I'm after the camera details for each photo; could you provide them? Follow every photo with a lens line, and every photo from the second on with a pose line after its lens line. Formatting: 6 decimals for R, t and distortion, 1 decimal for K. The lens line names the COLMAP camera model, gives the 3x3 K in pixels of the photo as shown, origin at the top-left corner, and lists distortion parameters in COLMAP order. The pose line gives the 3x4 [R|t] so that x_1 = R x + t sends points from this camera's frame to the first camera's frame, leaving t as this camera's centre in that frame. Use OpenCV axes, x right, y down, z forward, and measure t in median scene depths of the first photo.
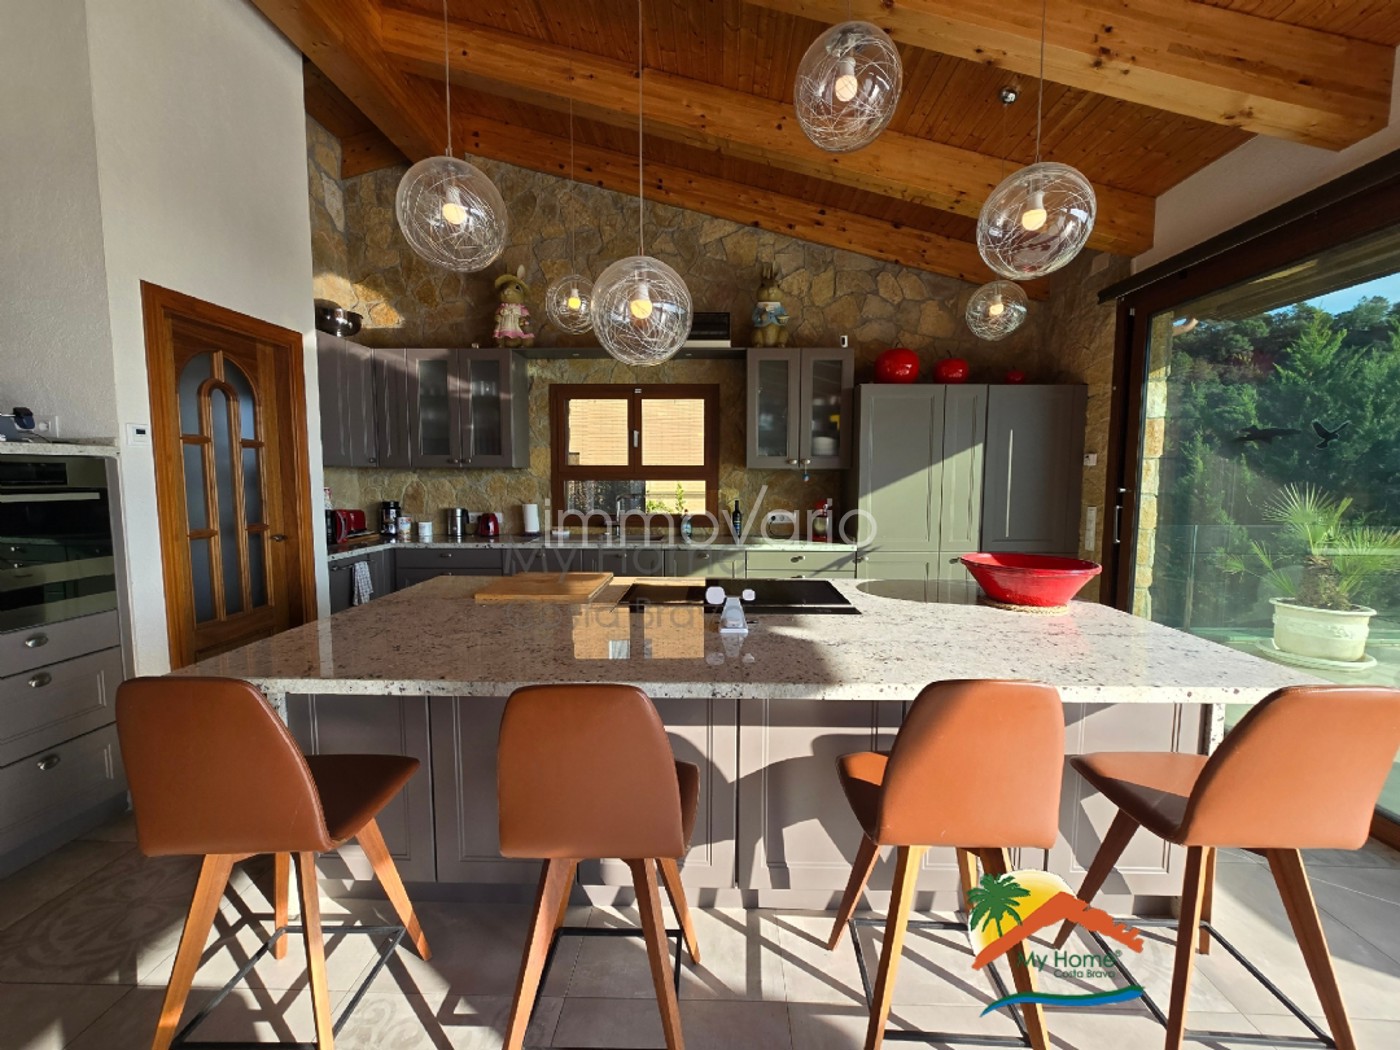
lens RADIAL K [[570.2, 0, 701.3], [0, 570.2, 526.7], [0, 0, 1]] dist [-0.006826, 0.001194]
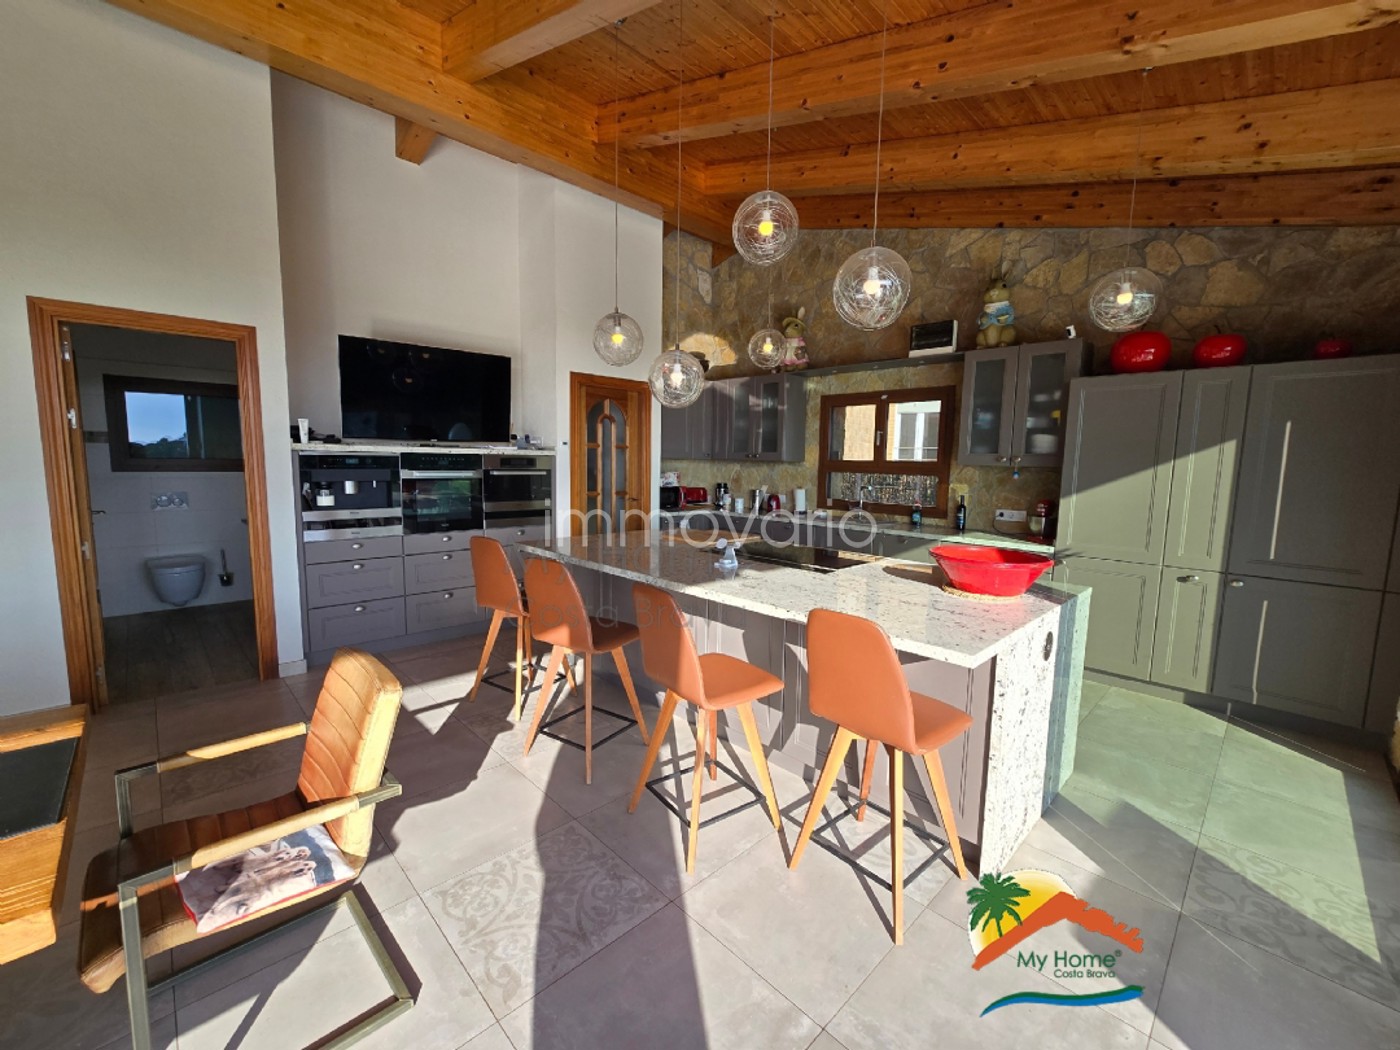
lens RADIAL K [[570.2, 0, 698.9], [0, 570.2, 525.6], [0, 0, 1]] dist [-0.006826, 0.001194]
pose [[0.708722, 0.091748, -0.699497, 0.472322], [-0.081434, 0.995519, 0.048066, -0.001549], [0.700773, 0.022897, 0.713017, -0.090258]]
